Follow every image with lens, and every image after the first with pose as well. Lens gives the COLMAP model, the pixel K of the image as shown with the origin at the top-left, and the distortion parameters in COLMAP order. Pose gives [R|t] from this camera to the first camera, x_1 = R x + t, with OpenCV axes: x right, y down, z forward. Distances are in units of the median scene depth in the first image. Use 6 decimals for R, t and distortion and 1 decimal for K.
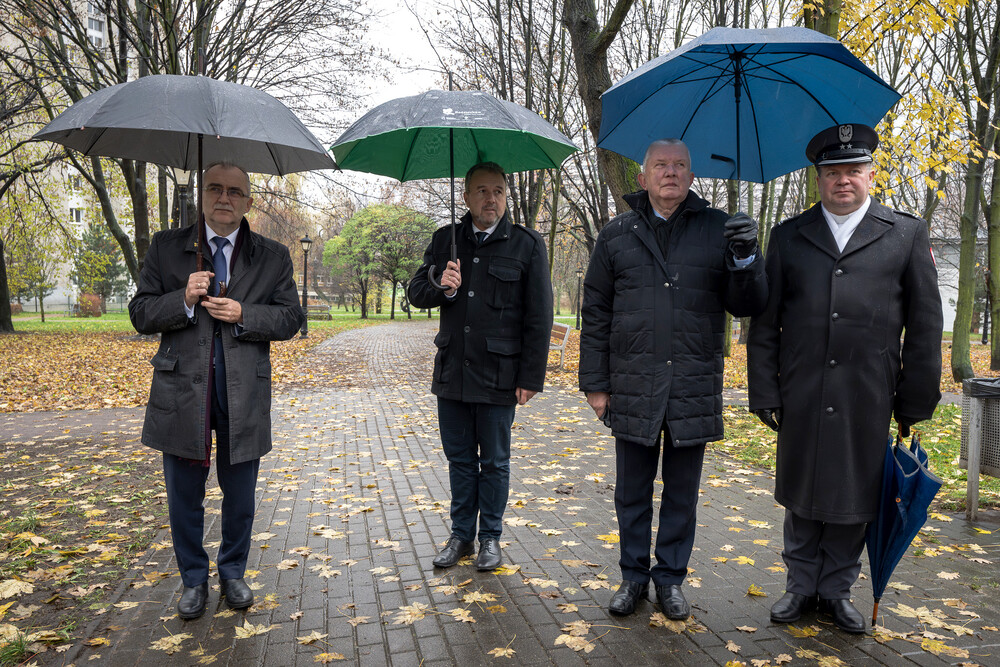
lens RADIAL K [[860.3, 0, 499.1], [0, 860.3, 356.5], [0, 0, 1]] dist [-0.044054, 0.042431]
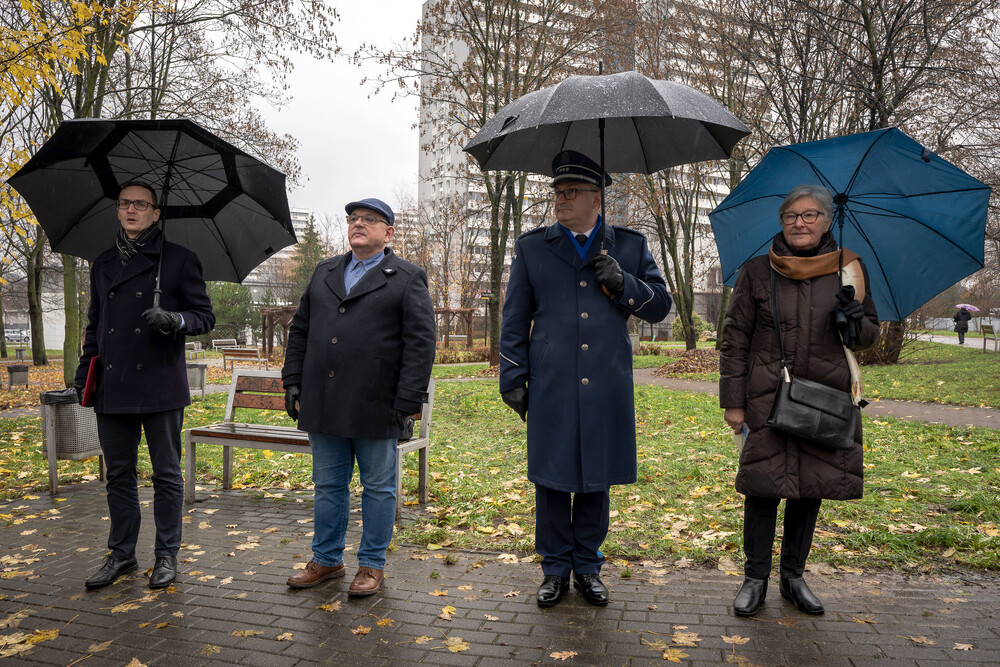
lens RADIAL K [[804.1, 0, 505.8], [0, 804.1, 349.6], [0, 0, 1]] dist [-0.012824, 0.003937]
pose [[0.562833, -0.063020, 0.824165, -0.088906], [0.086420, 0.996111, 0.017151, 0.002021], [-0.822040, 0.061571, 0.566090, -0.371152]]
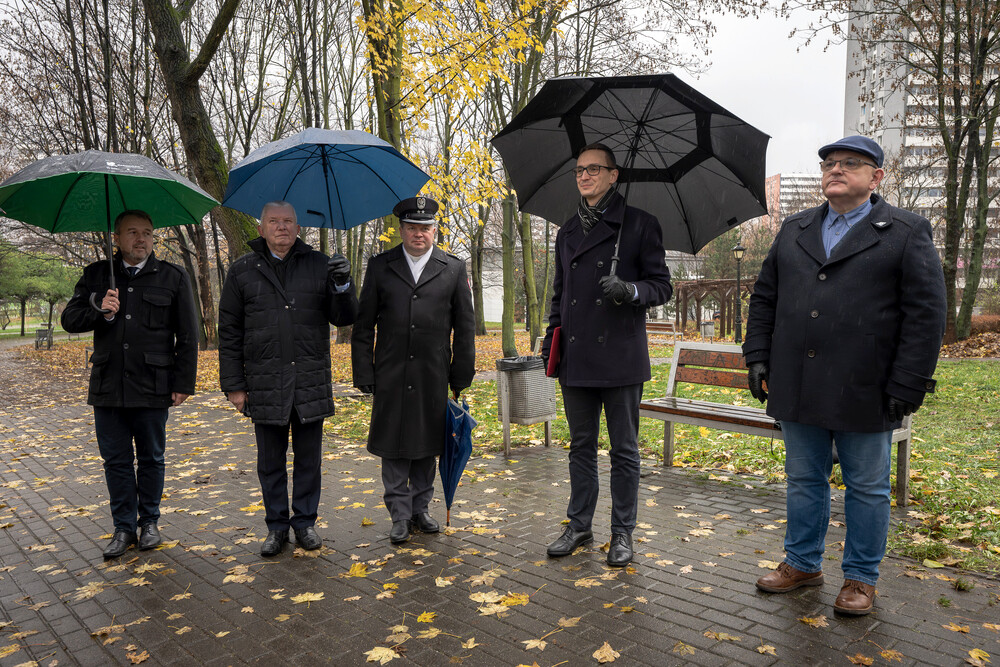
lens RADIAL K [[804.1, 0, 505.8], [0, 804.1, 349.6], [0, 0, 1]] dist [-0.012824, 0.003937]
pose [[0.884794, -0.069637, 0.460749, -0.076436], [0.073974, 0.997223, 0.008665, -0.001057], [-0.460072, 0.026416, 0.887488, -0.249395]]
